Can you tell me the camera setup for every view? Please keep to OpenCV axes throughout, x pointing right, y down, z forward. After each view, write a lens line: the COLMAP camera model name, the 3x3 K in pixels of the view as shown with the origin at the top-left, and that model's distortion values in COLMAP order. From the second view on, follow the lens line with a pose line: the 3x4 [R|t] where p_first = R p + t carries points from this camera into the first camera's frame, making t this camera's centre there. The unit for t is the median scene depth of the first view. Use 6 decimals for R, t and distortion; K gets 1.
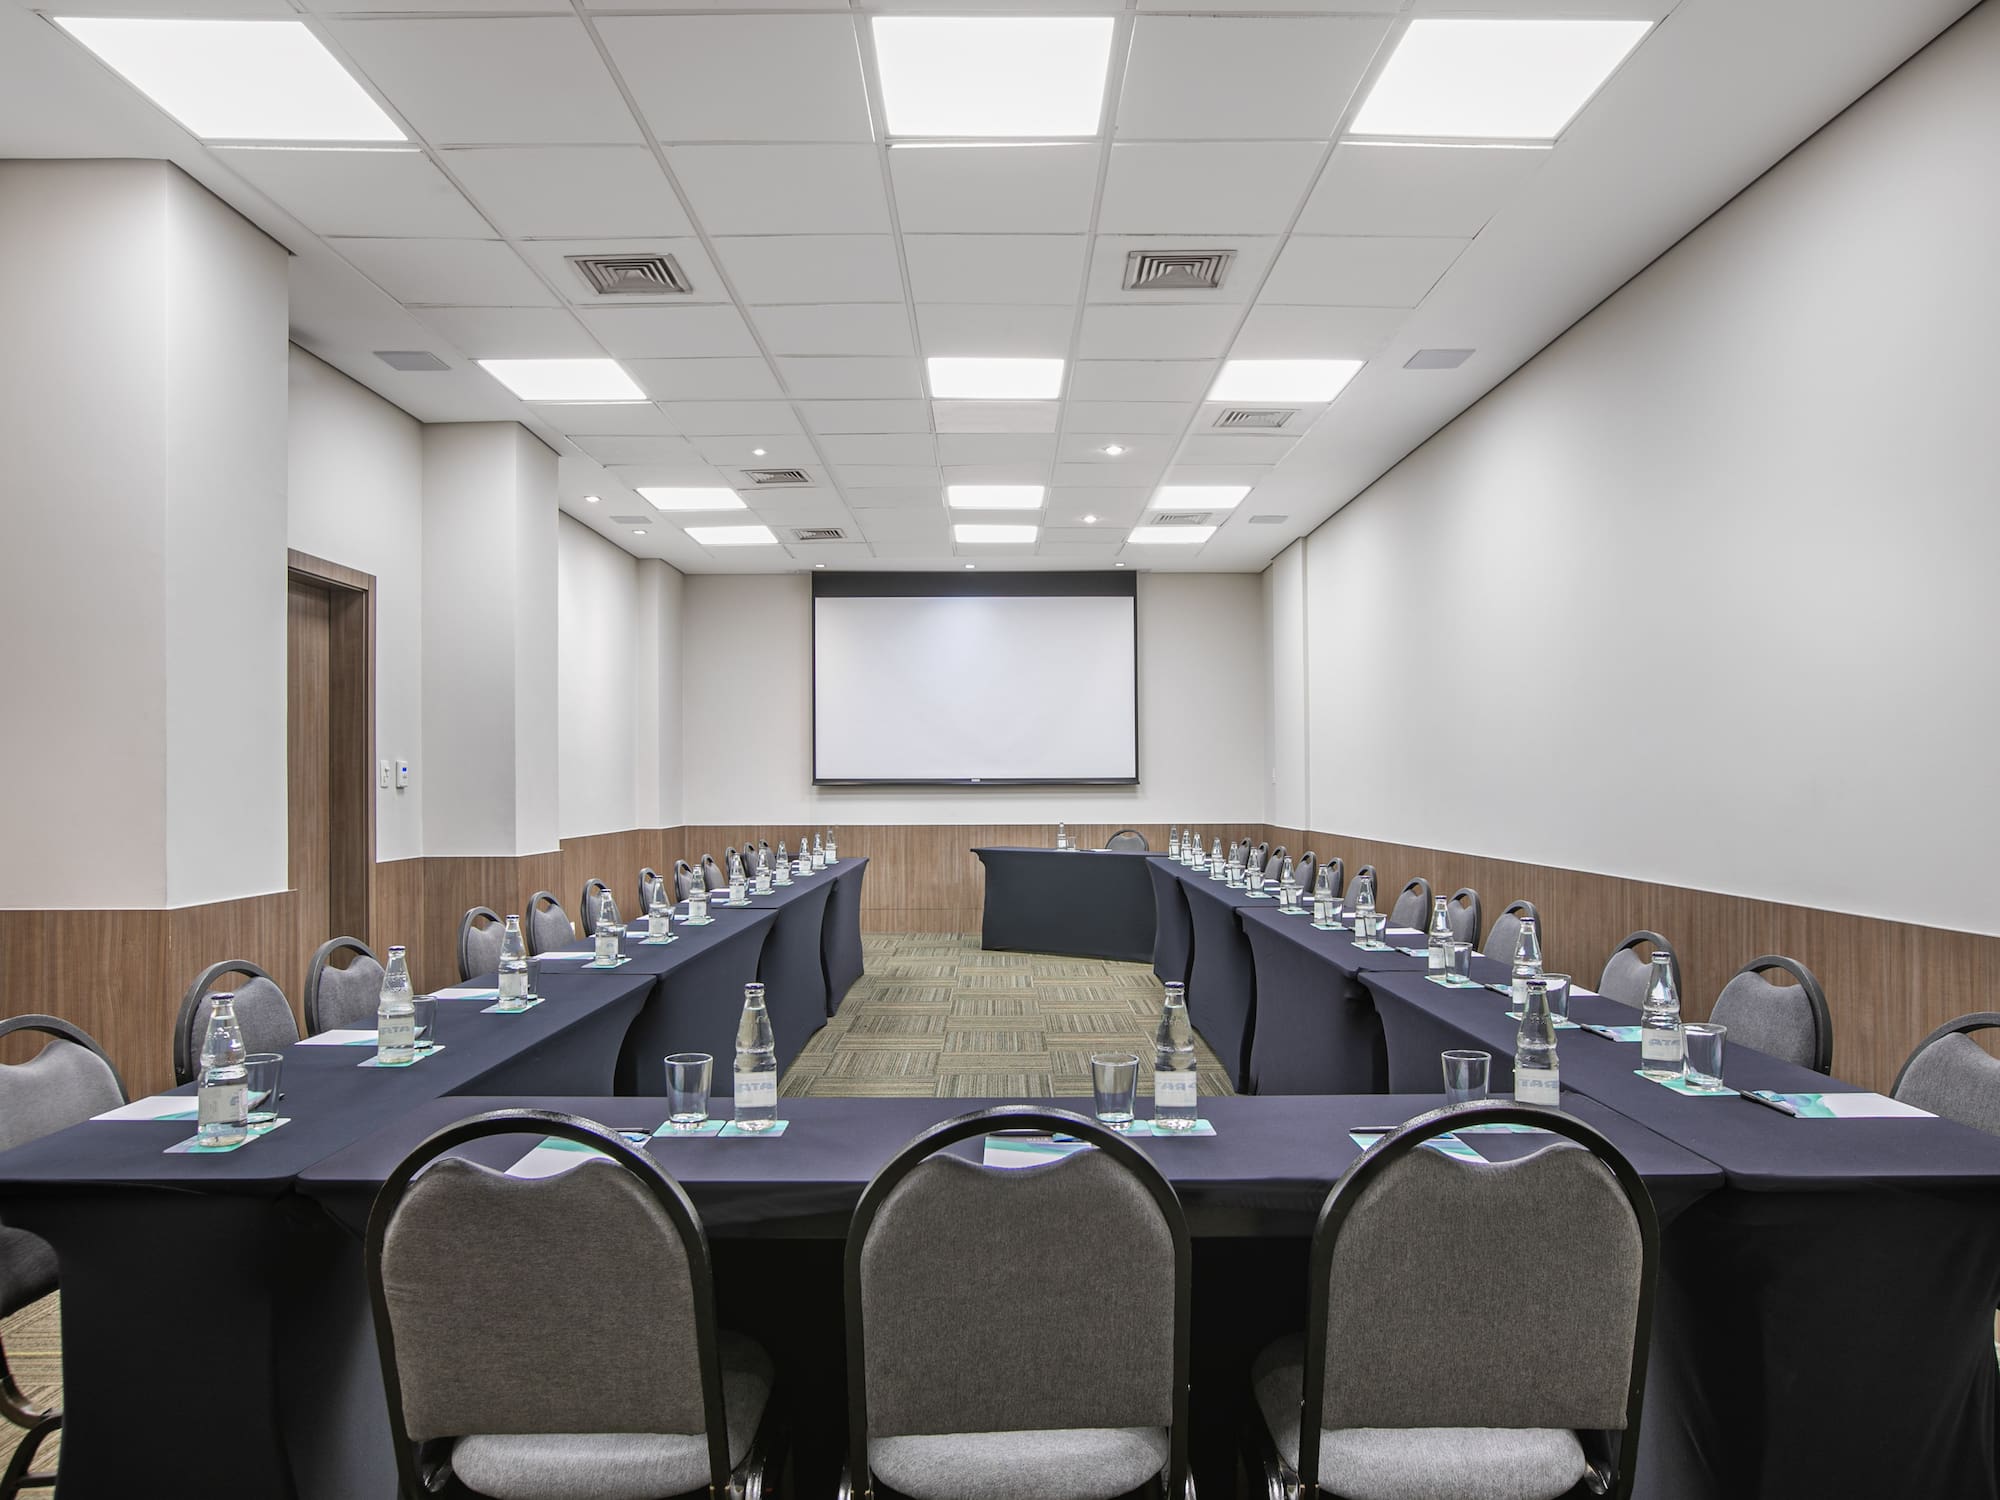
lens RADIAL K [[1436.2, 0, 1004.4], [0, 1436.2, 748.1], [0, 0, 1]] dist [-0.006342, 0.013233]
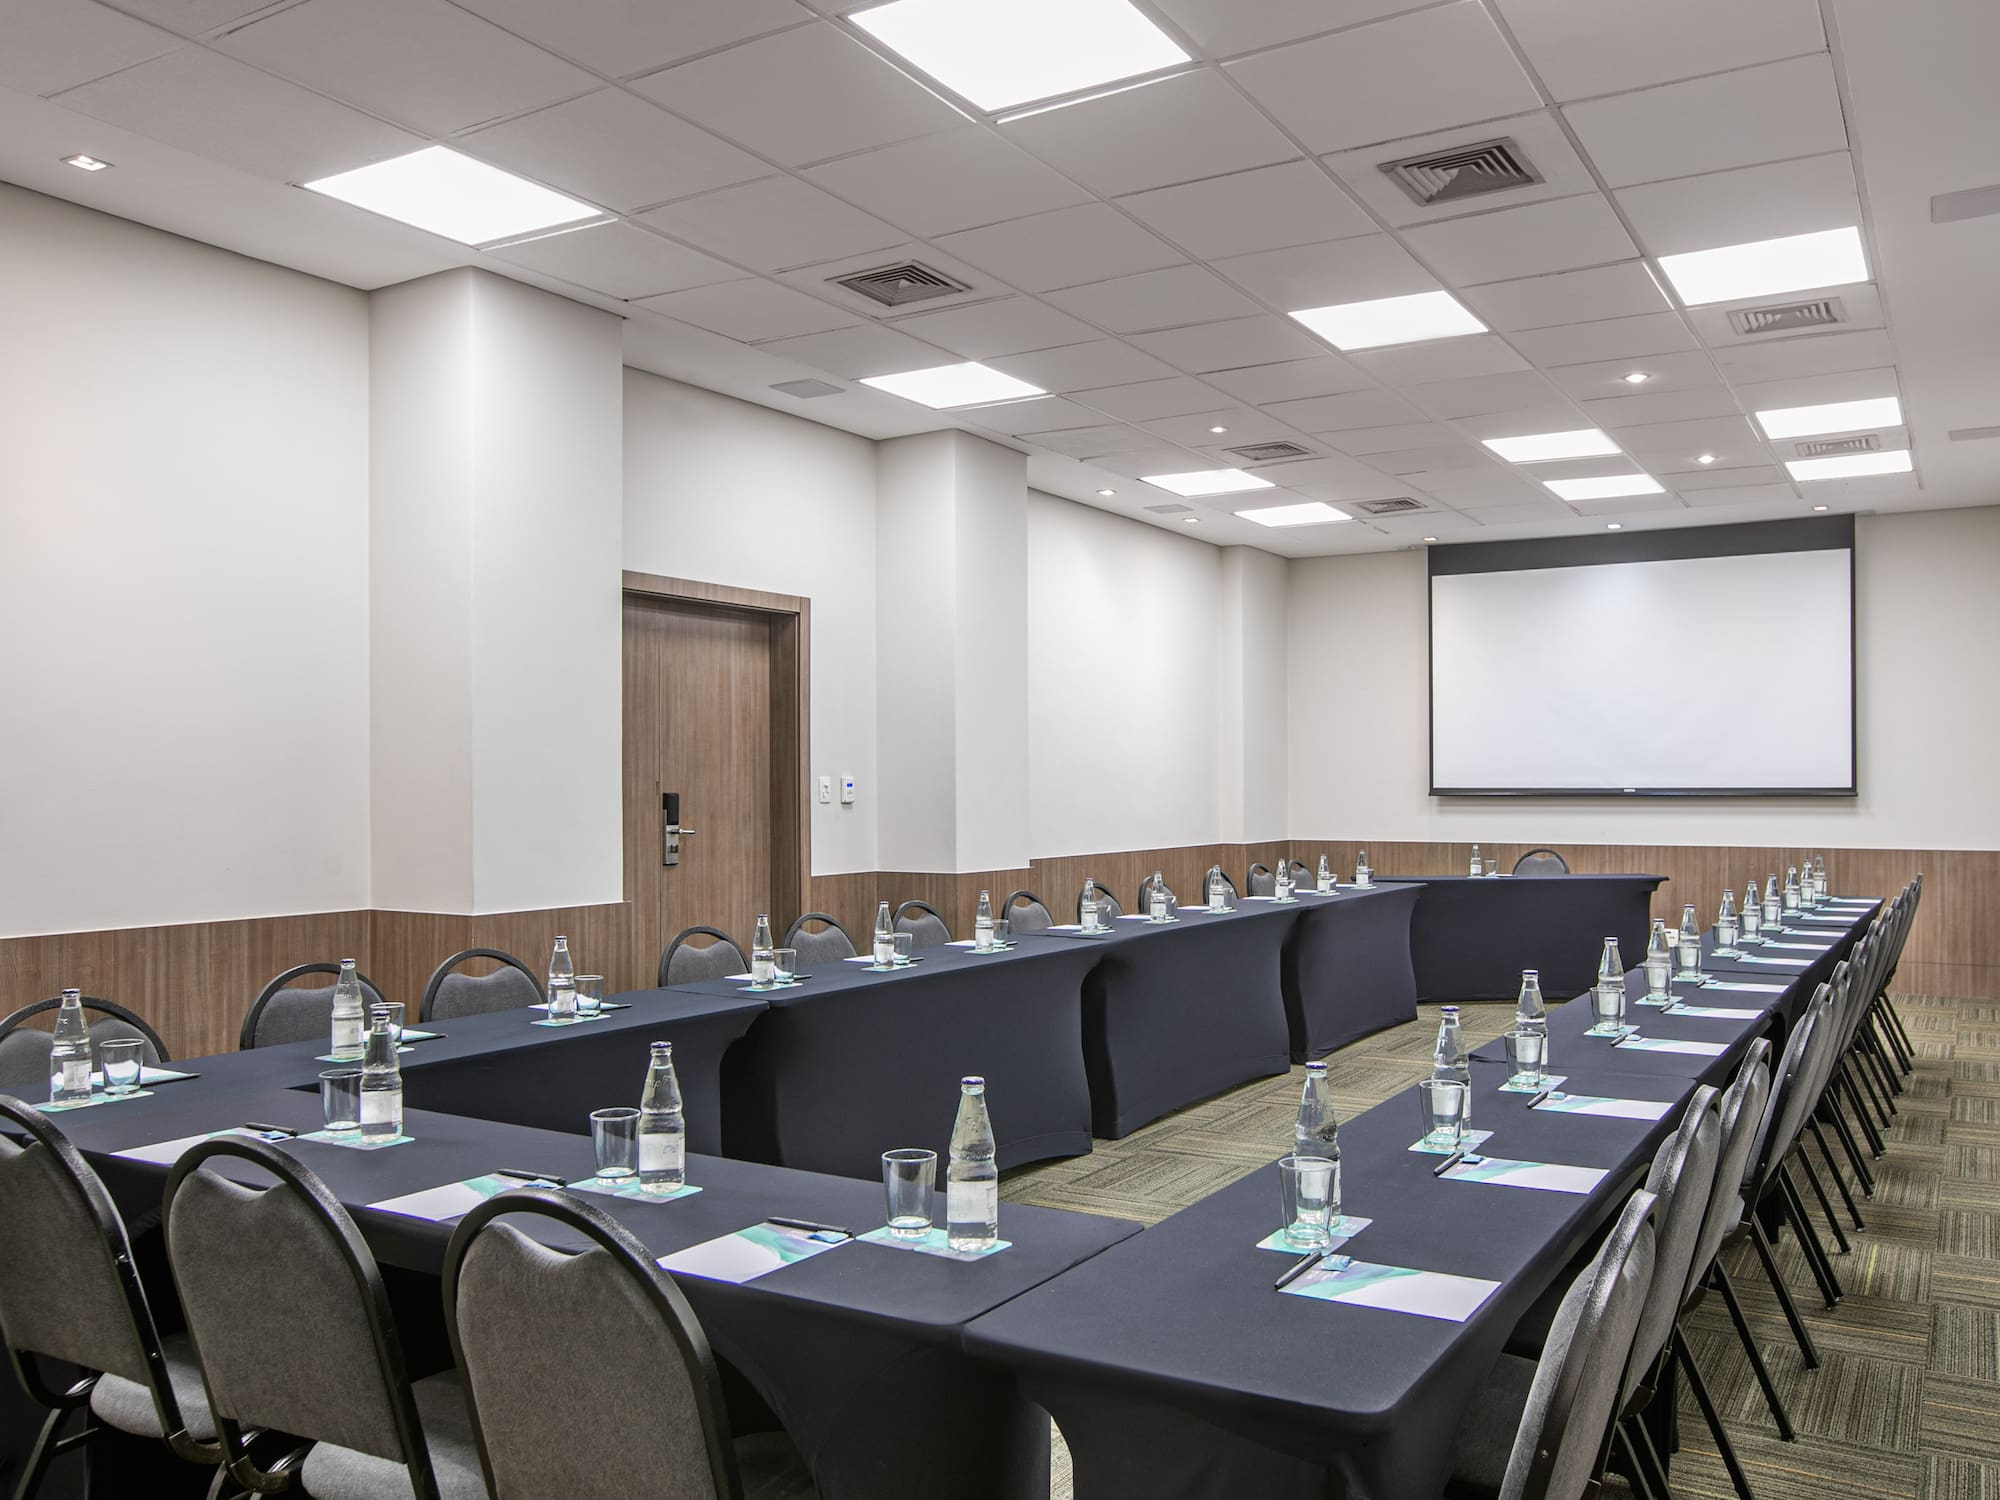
lens RADIAL K [[1644.7, 0, 996.8], [0, 1644.7, 764.8], [0, 0, 1]] dist [-0.031085, 0.003712]
pose [[0.855908, -0.005544, -0.517098, 0.201258], [0.012542, 0.999871, 0.010039, -0.007265], [0.516976, -0.015078, 0.855867, 0.039797]]
